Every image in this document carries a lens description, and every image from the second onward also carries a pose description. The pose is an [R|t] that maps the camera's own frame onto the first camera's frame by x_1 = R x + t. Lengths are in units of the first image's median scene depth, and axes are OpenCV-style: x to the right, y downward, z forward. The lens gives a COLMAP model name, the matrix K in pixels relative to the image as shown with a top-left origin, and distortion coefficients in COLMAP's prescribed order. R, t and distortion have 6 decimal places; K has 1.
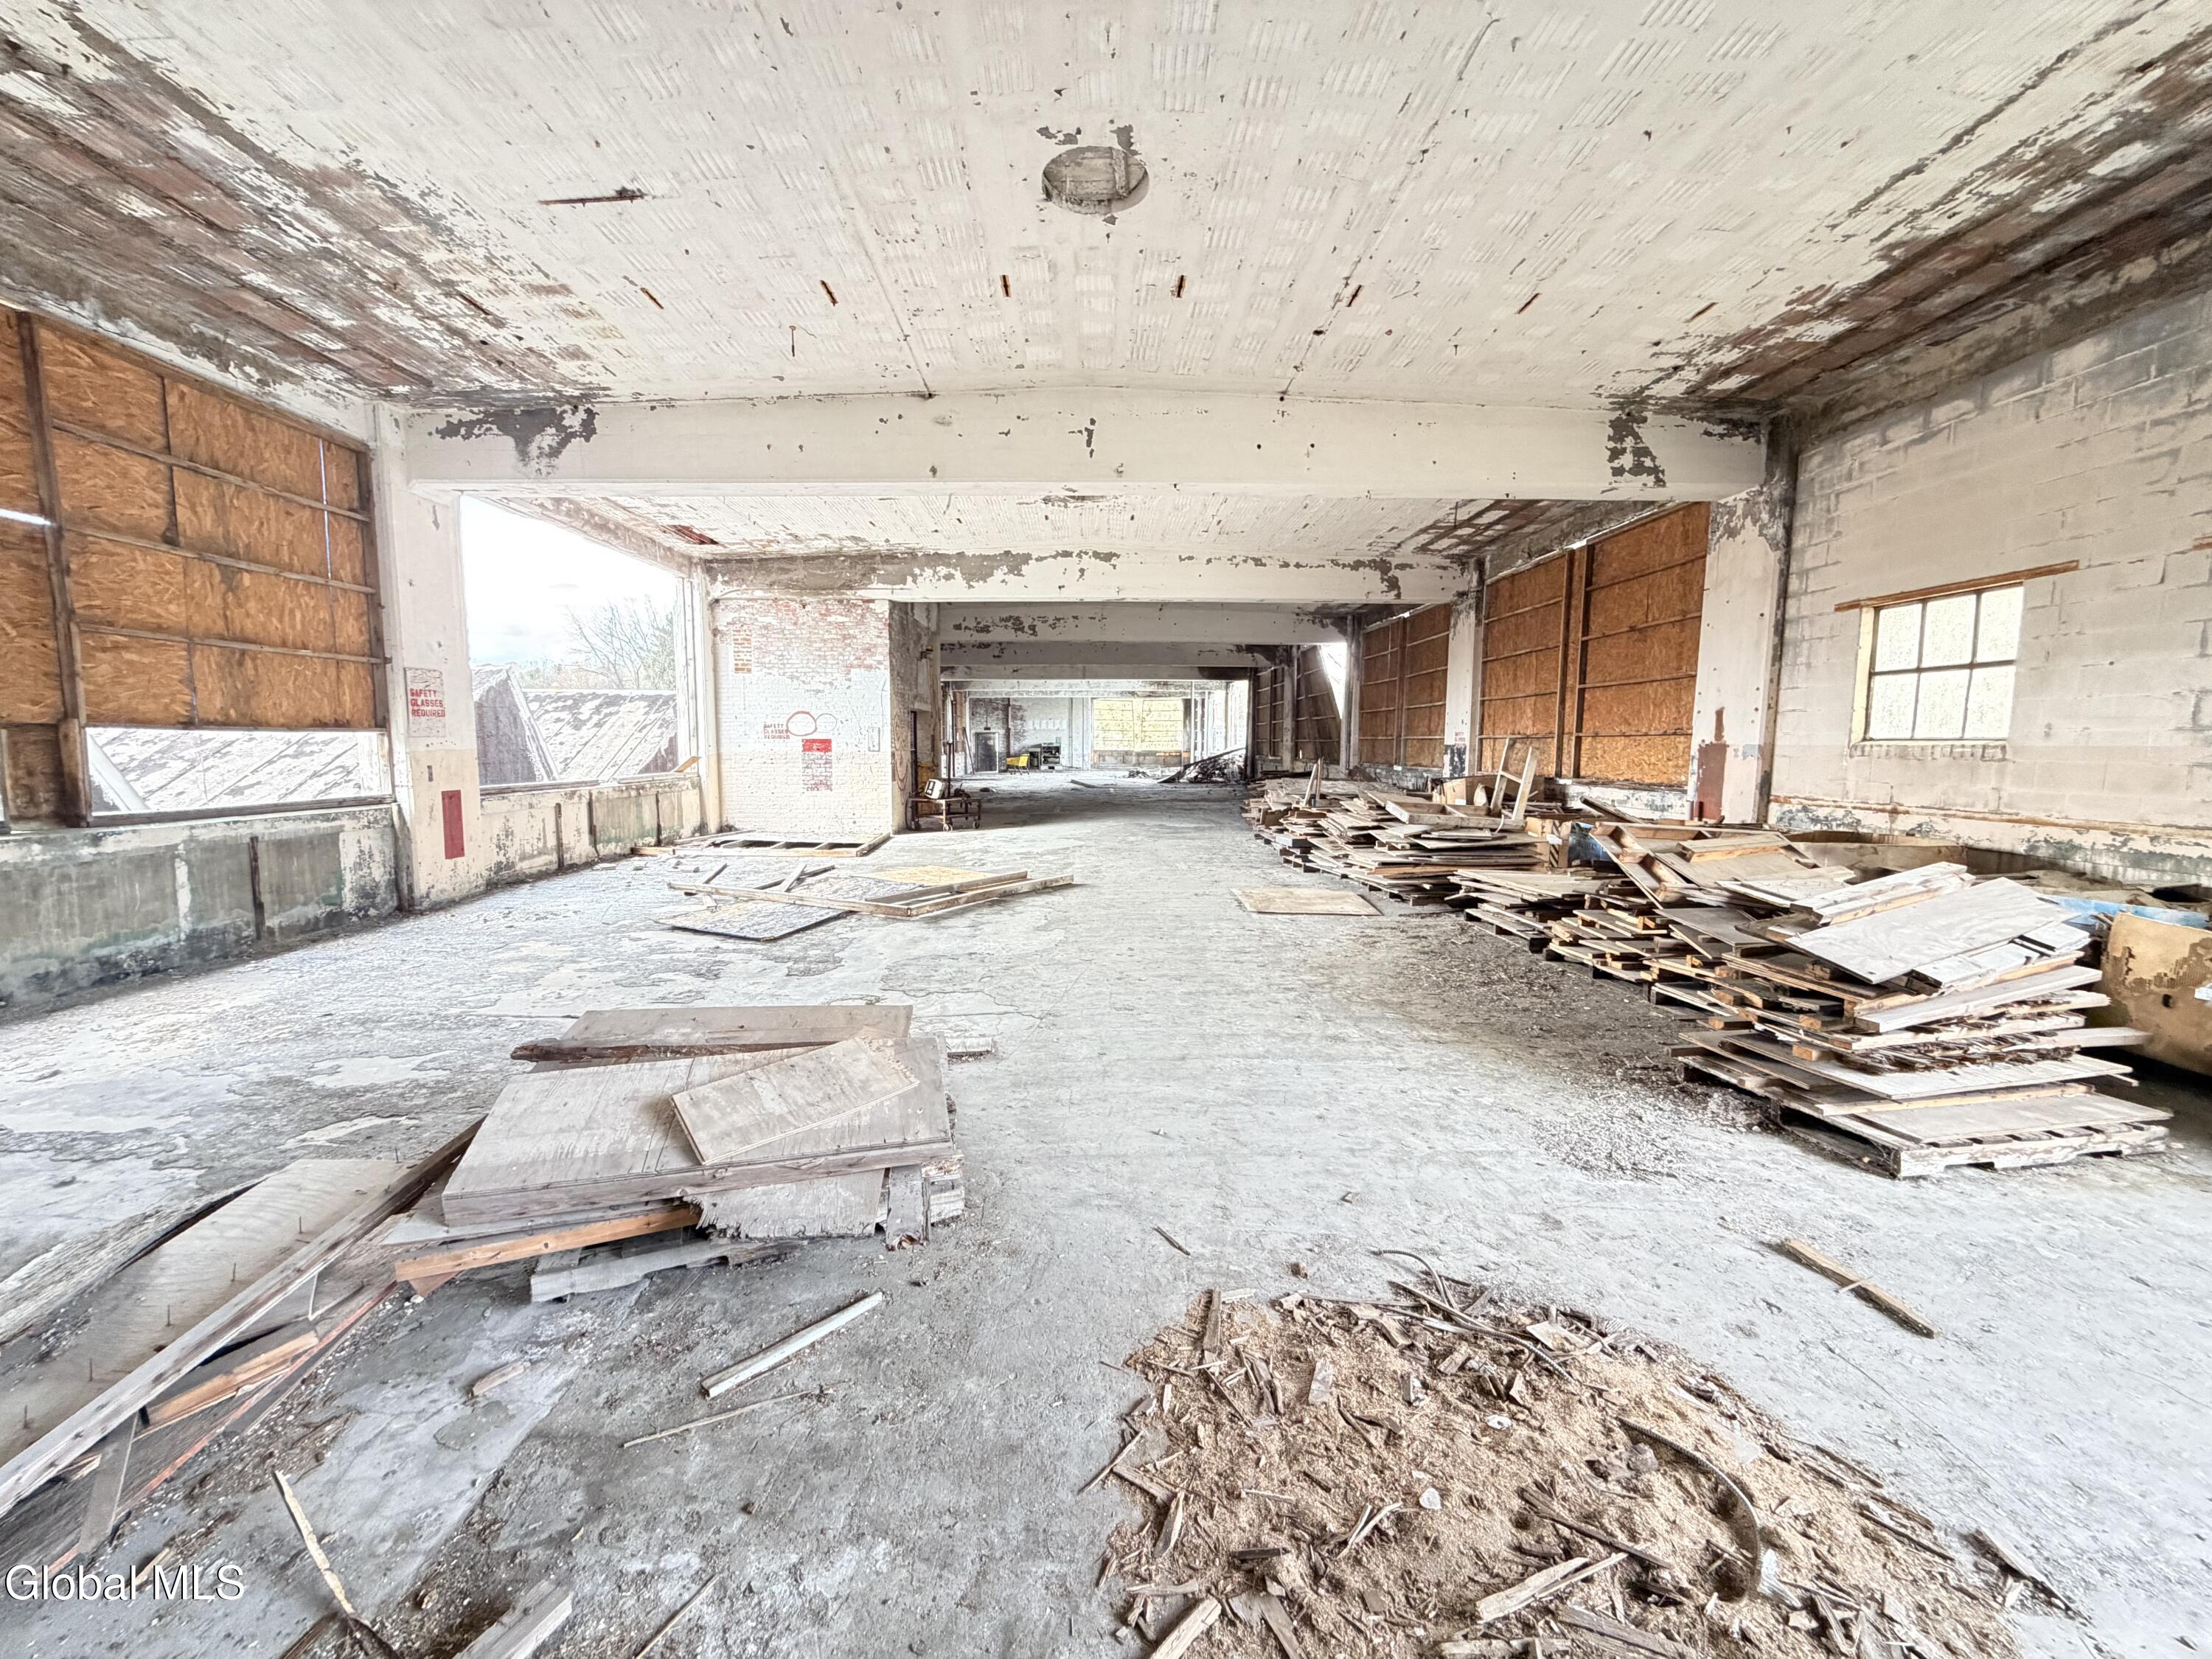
lens RADIAL K [[888.3, 0, 1106.0], [0, 888.3, 829.5], [0, 0, 1]] dist [0.001281, 0.000467]
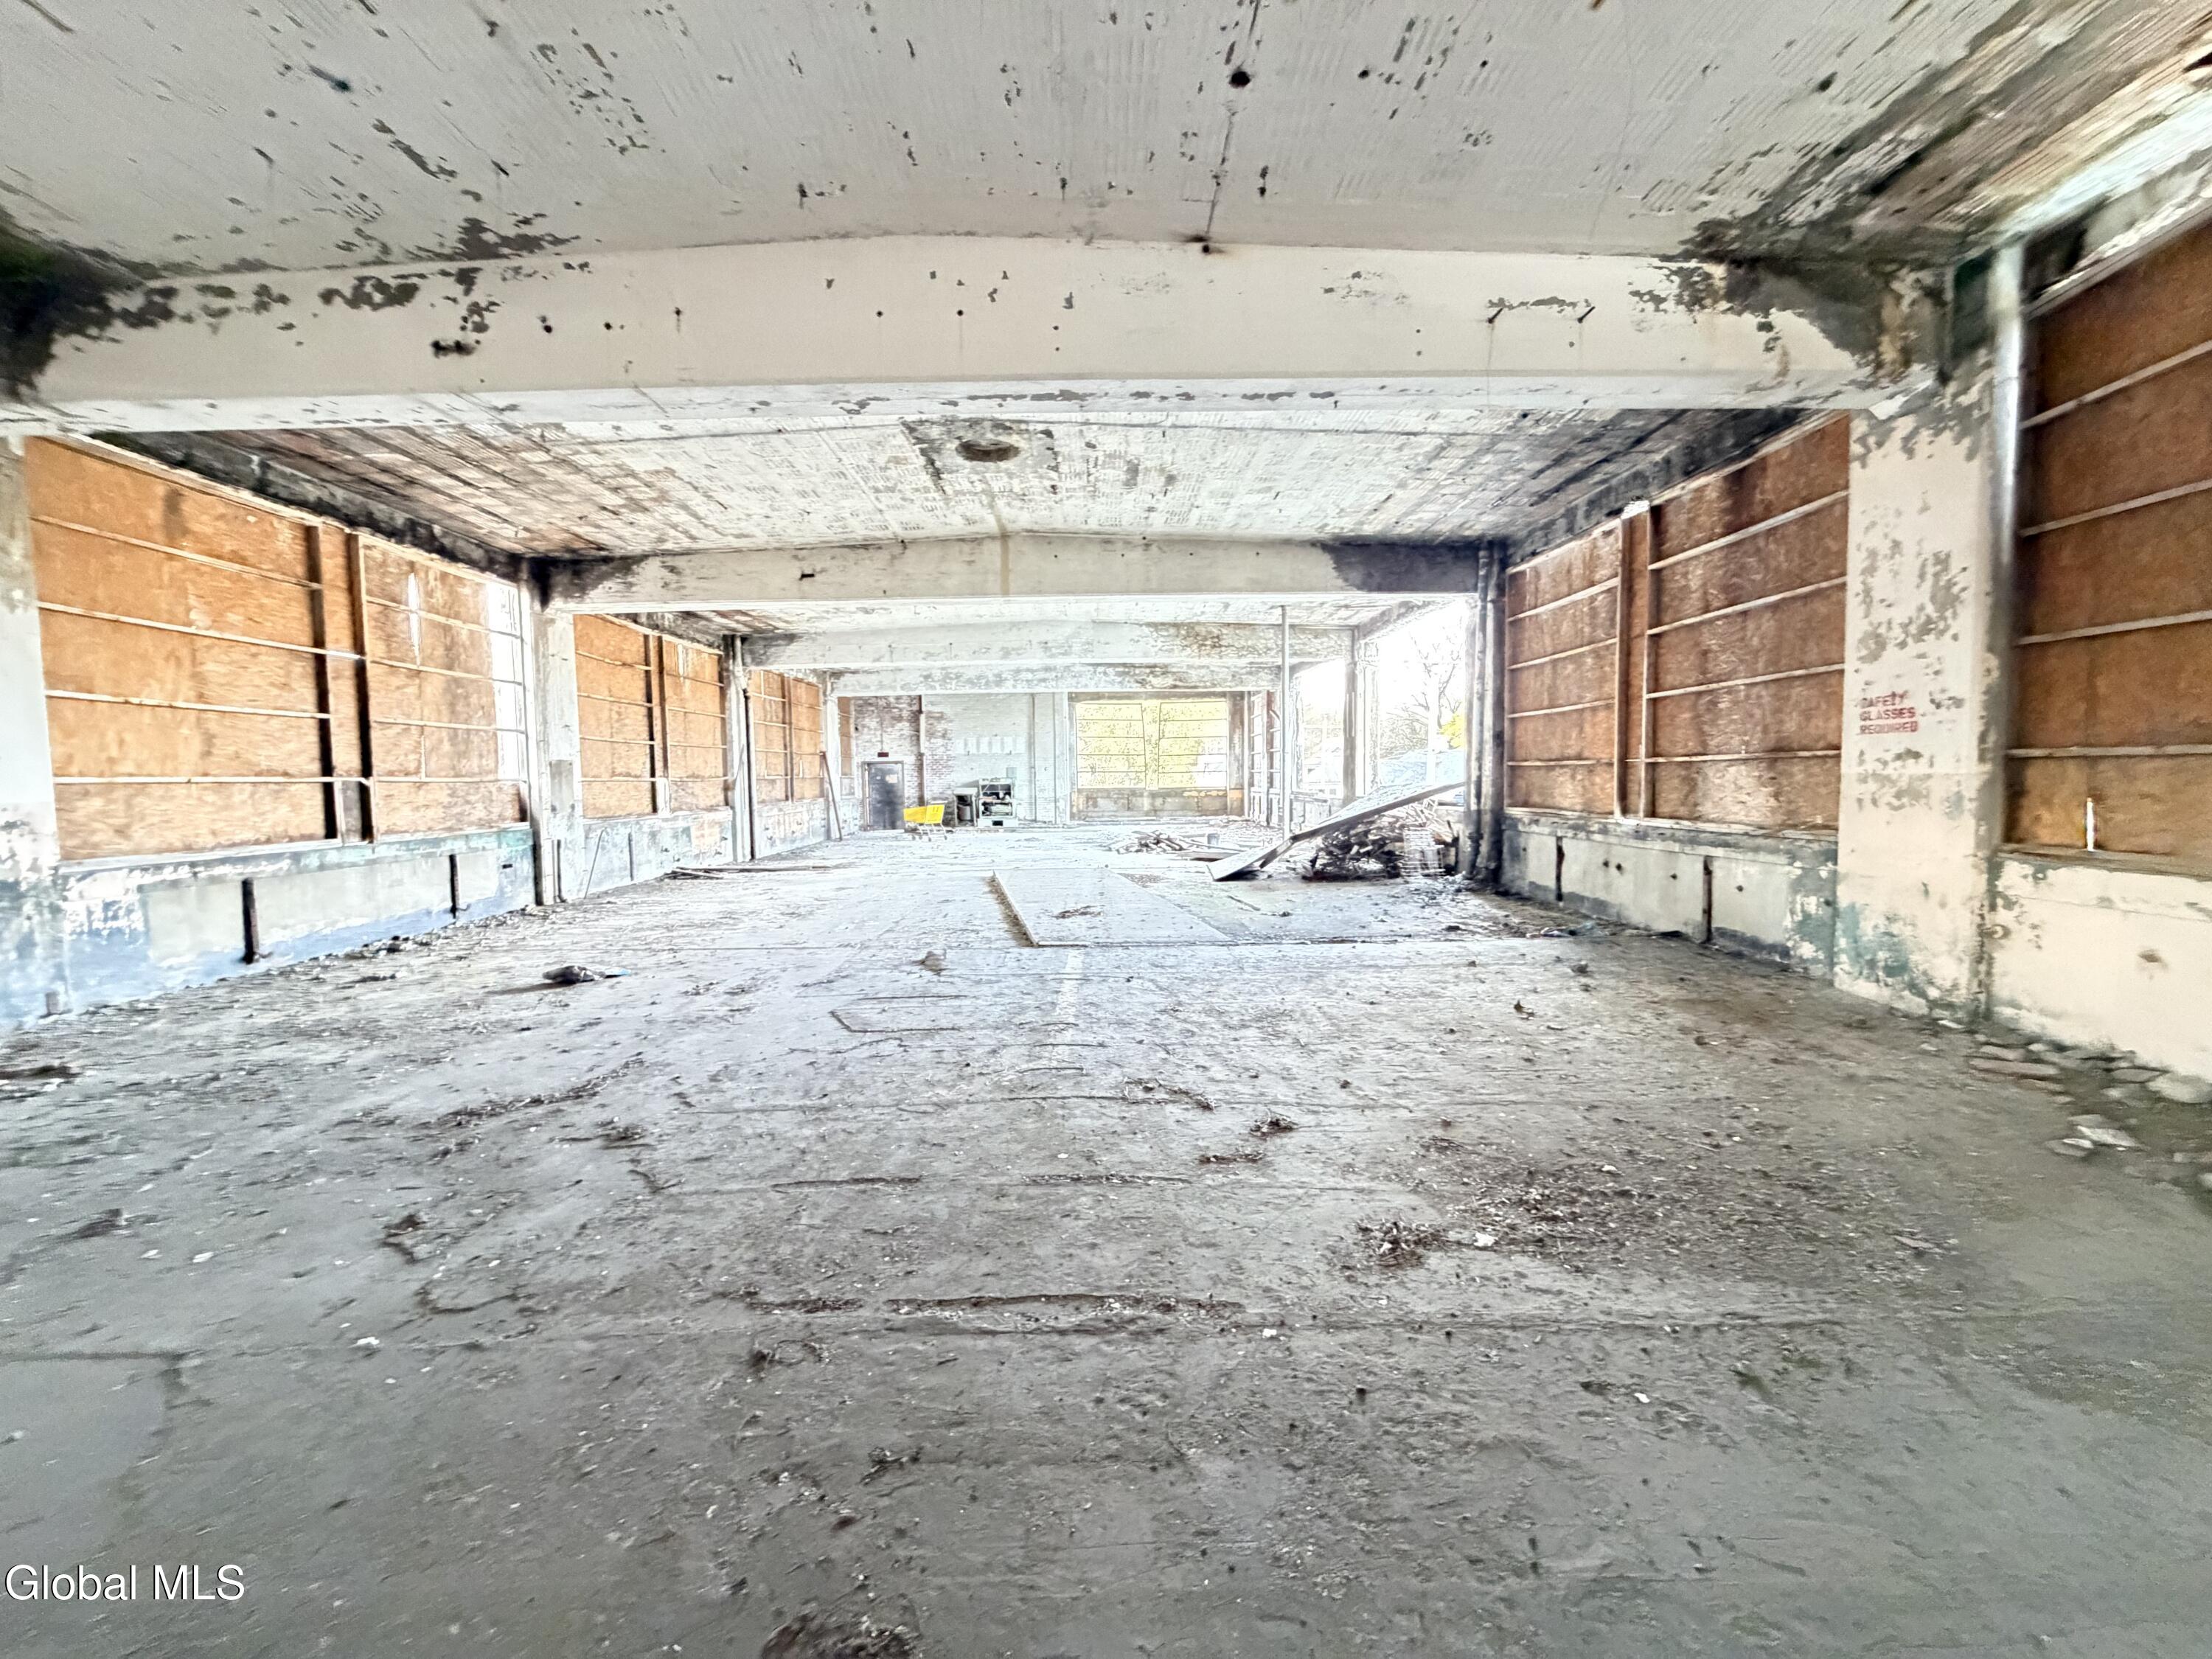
lens RADIAL K [[888.3, 0, 1106.0], [0, 888.3, 829.5], [0, 0, 1]] dist [0.001281, 0.000467]
pose [[0.999790, -0.015378, -0.013512, 0.013274], [0.014880, 0.999234, -0.036205, -0.044166], [0.014059, 0.035996, 0.999253, 0.446357]]
